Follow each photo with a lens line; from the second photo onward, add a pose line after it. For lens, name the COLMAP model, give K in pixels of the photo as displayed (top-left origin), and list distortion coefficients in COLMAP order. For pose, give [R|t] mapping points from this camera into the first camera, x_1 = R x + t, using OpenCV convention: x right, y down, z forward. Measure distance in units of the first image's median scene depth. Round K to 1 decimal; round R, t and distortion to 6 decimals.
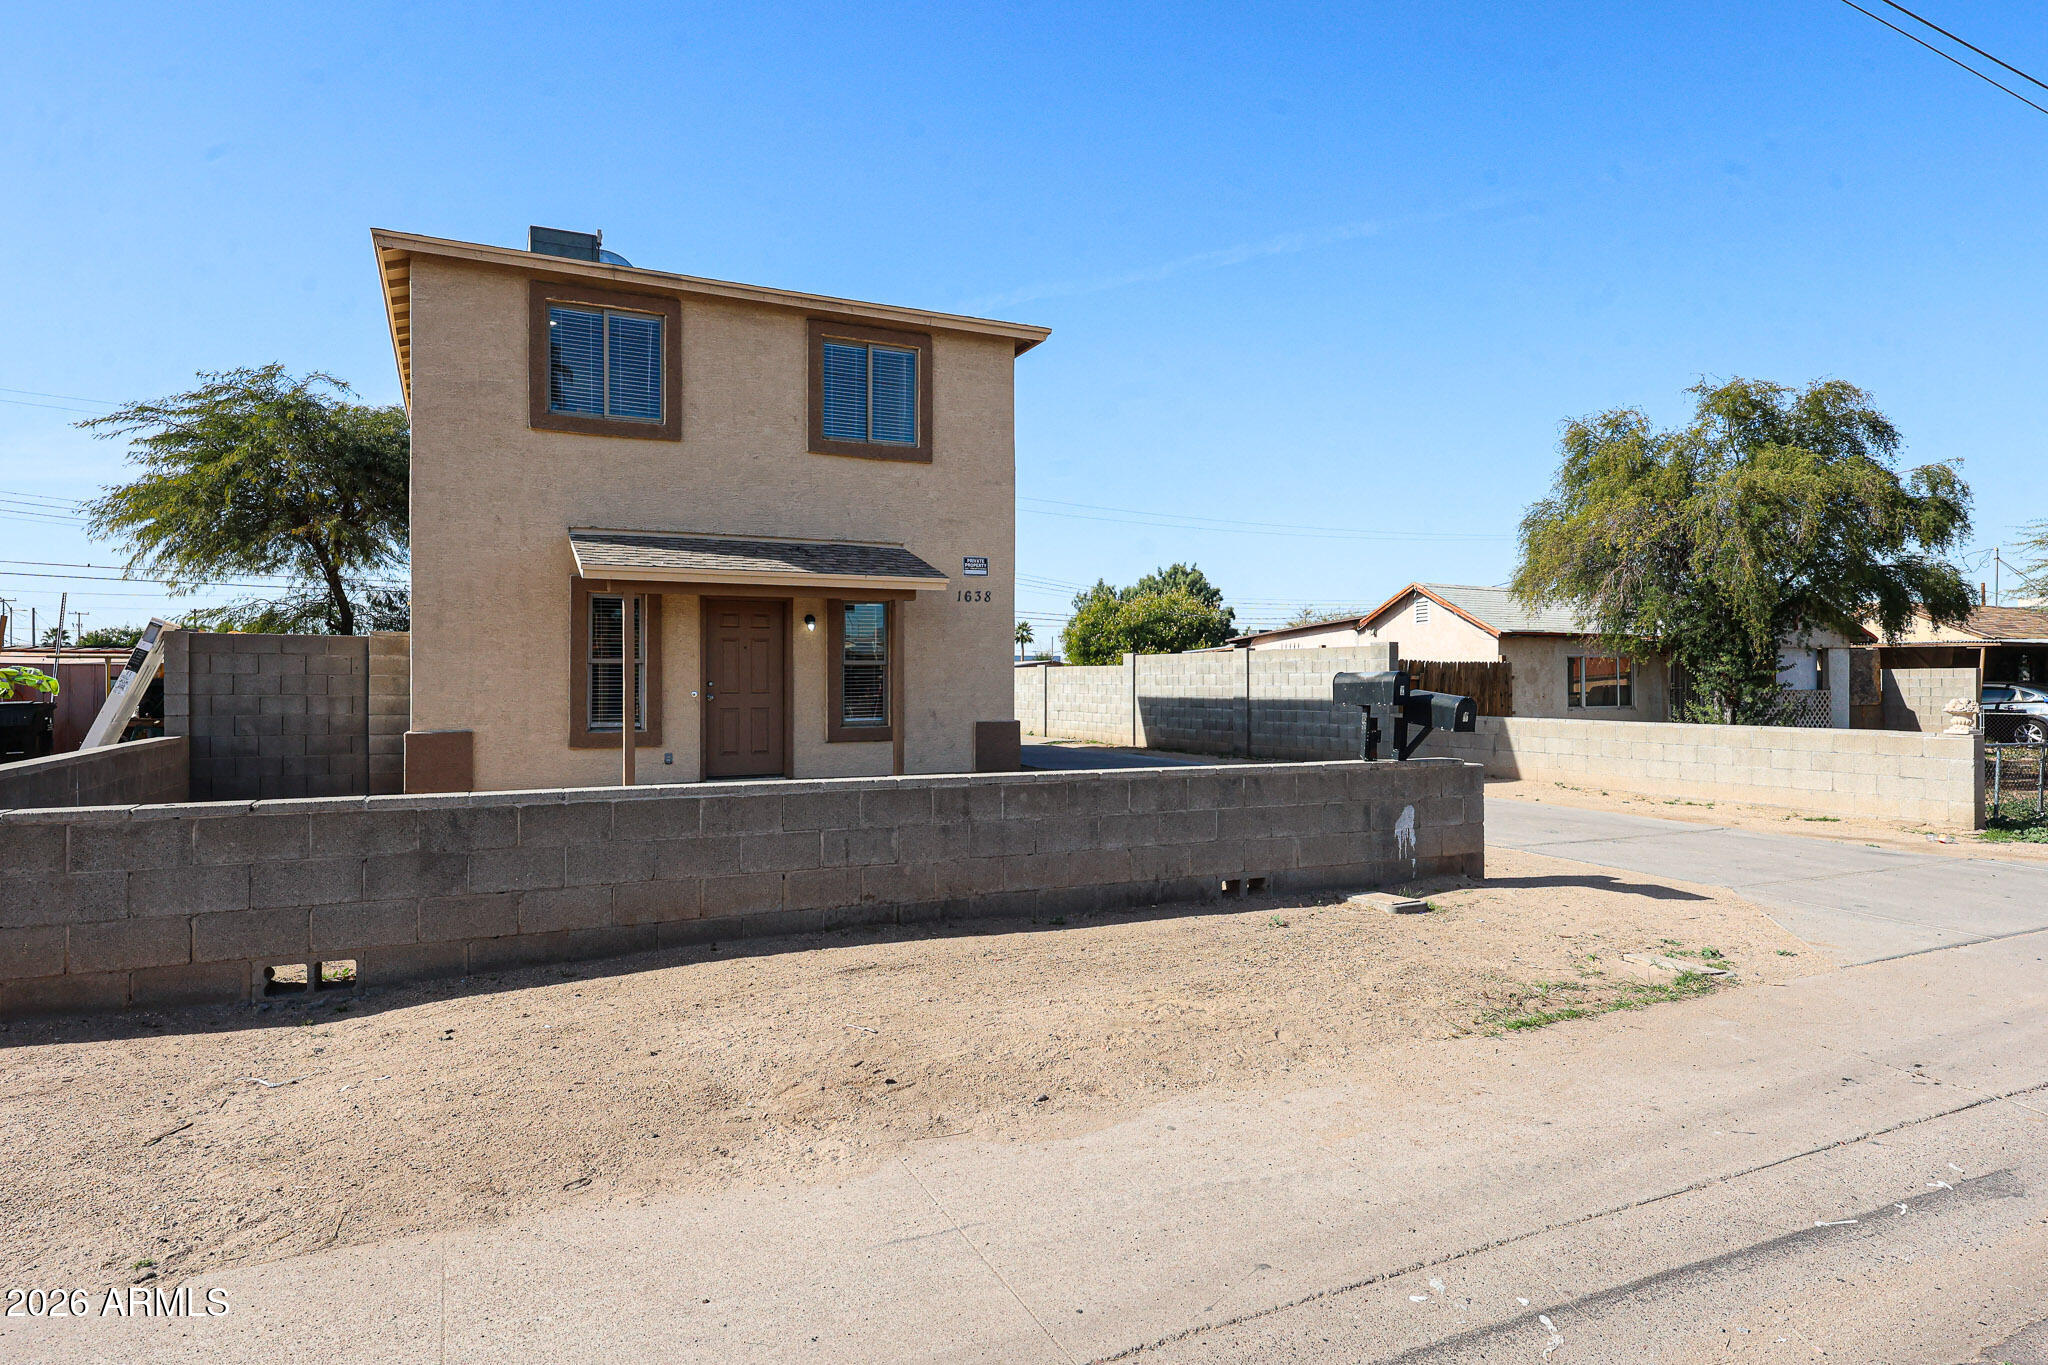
lens RADIAL K [[1132.3, 0, 1033.7], [0, 1132.3, 677.1], [0, 0, 1]] dist [-0.002184, 0.000103]
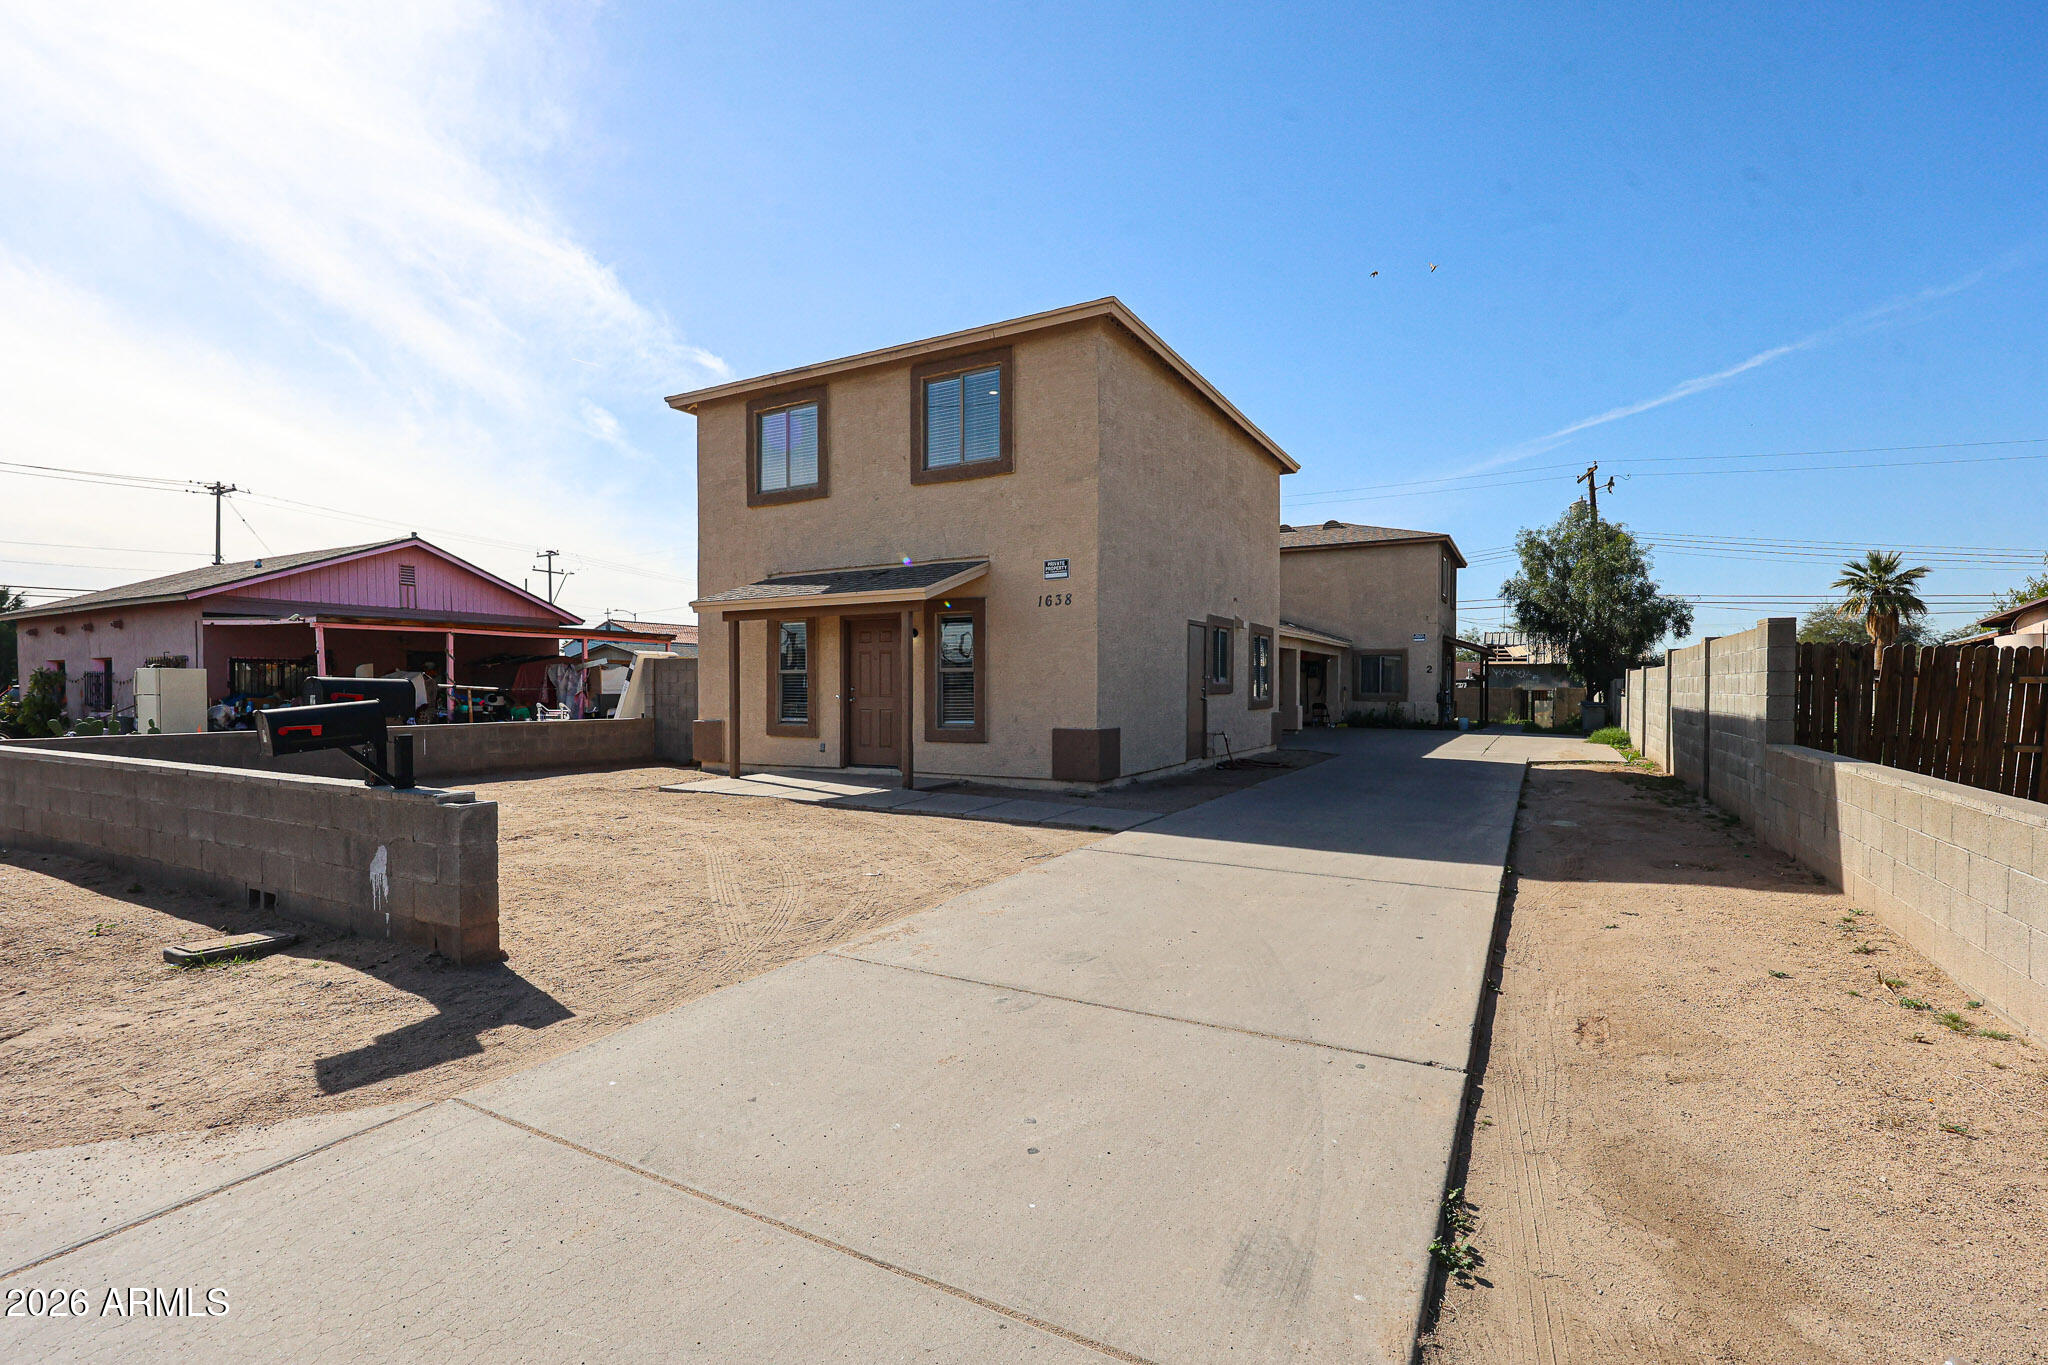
lens RADIAL K [[922.6, 0, 1018.1], [0, 922.6, 698.5], [0, 0, 1]] dist [0.001967, 0.000028]
pose [[0.577024, 0.010603, -0.816658, 0.649183], [0.003761, 0.999871, 0.015640, 0.001159], [0.816718, -0.012096, 0.576910, 0.575585]]
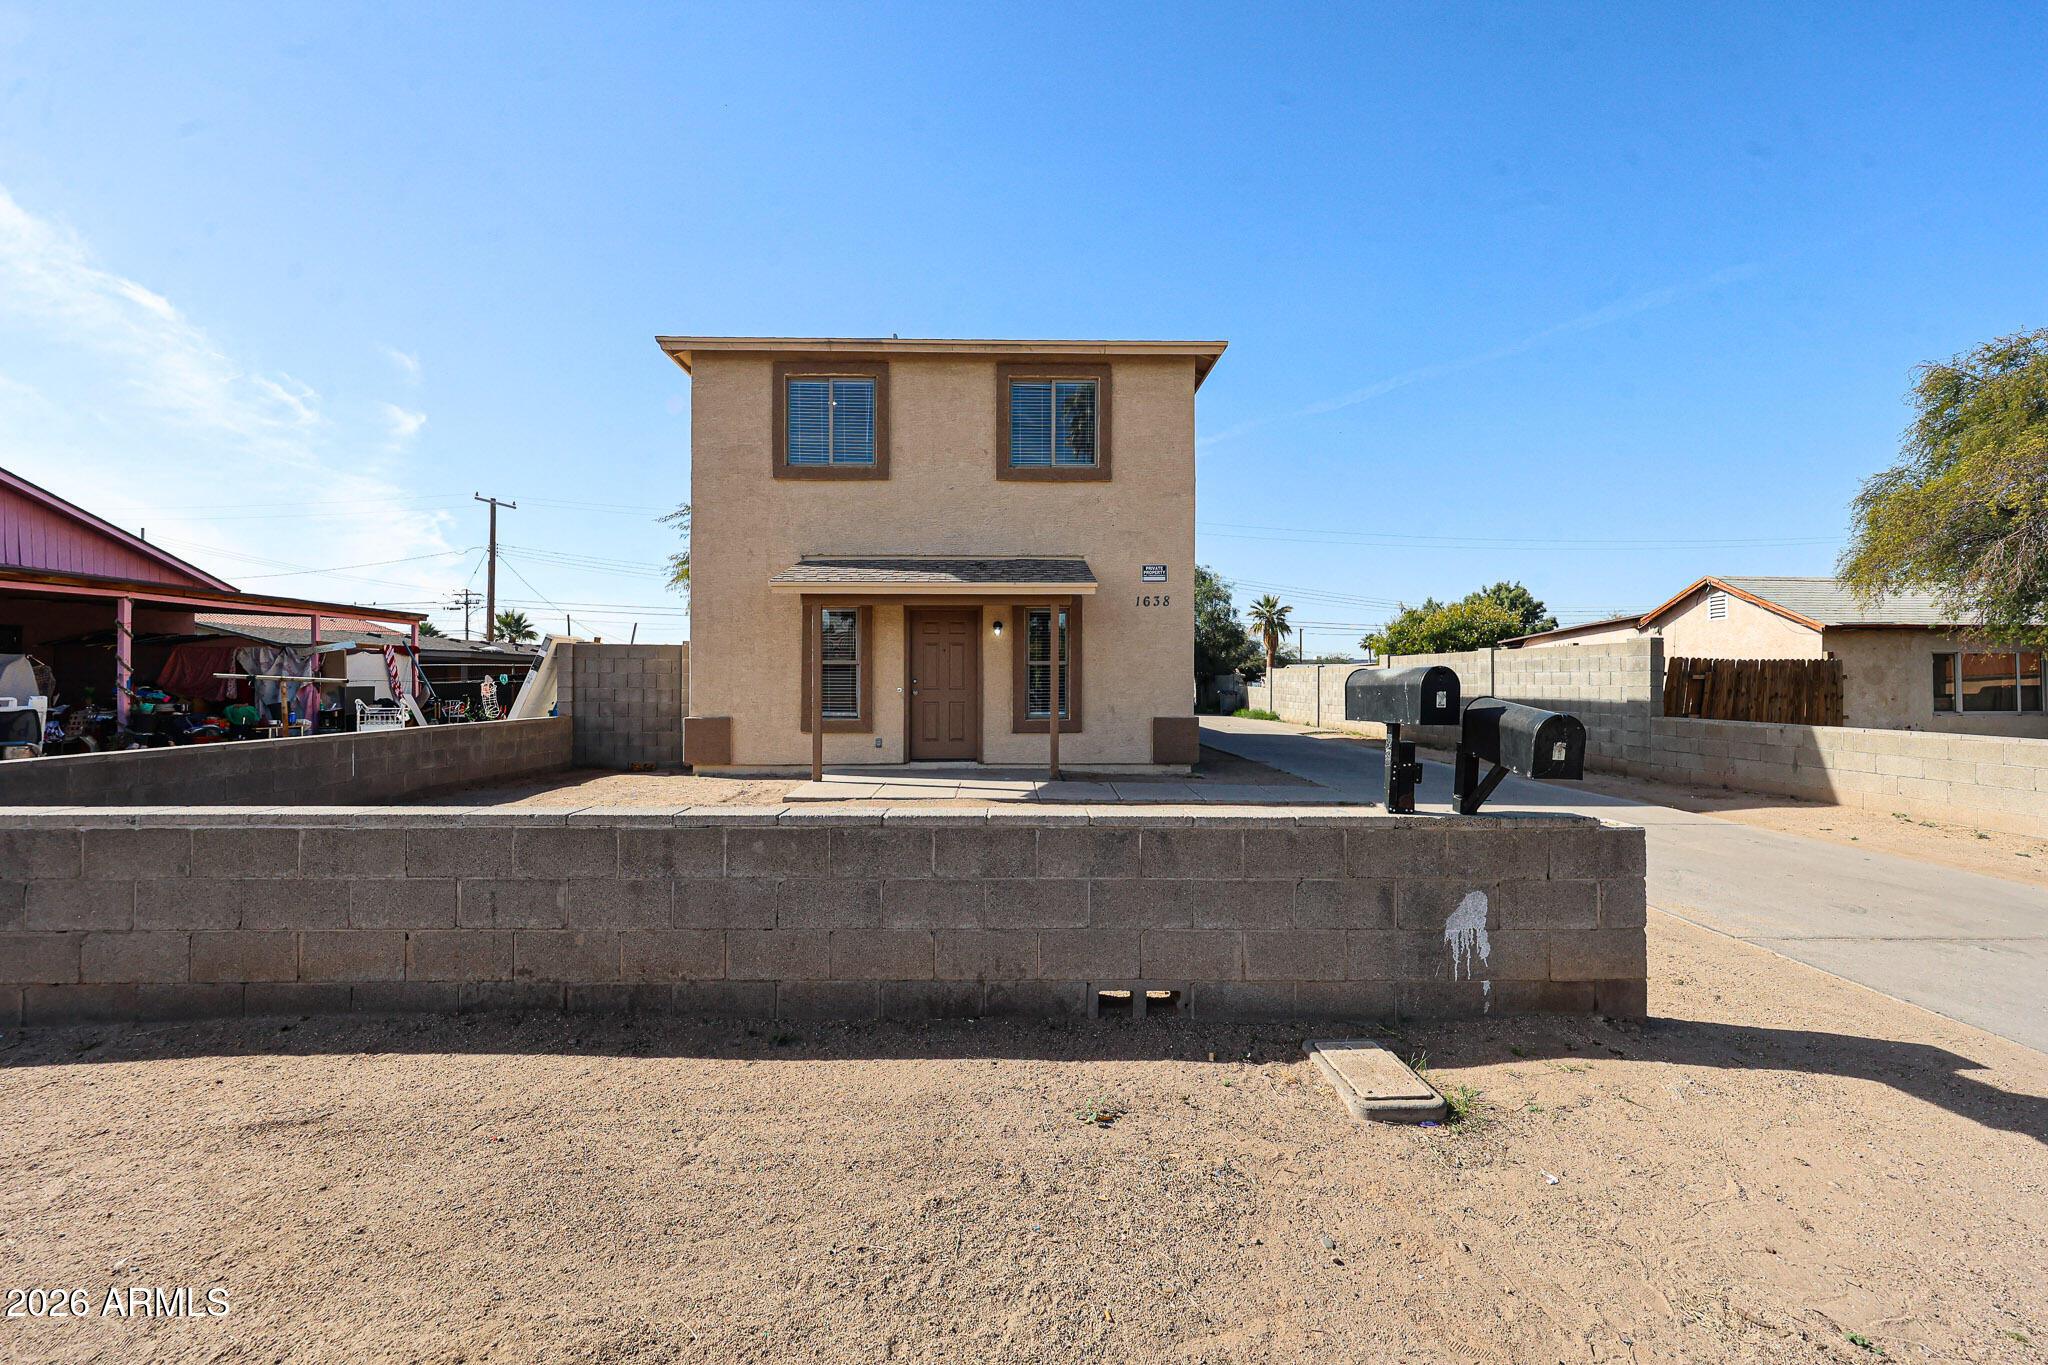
lens RADIAL K [[783.8, 0, 1027.1], [0, 783.8, 672.7], [0, 0, 1]] dist [0.002538, -0.000680]
pose [[0.909247, -0.000367, -0.416258, 0.167368], [-0.001226, 0.999993, -0.003558, -0.000163], [0.416256, 0.003746, 0.909240, 0.303957]]
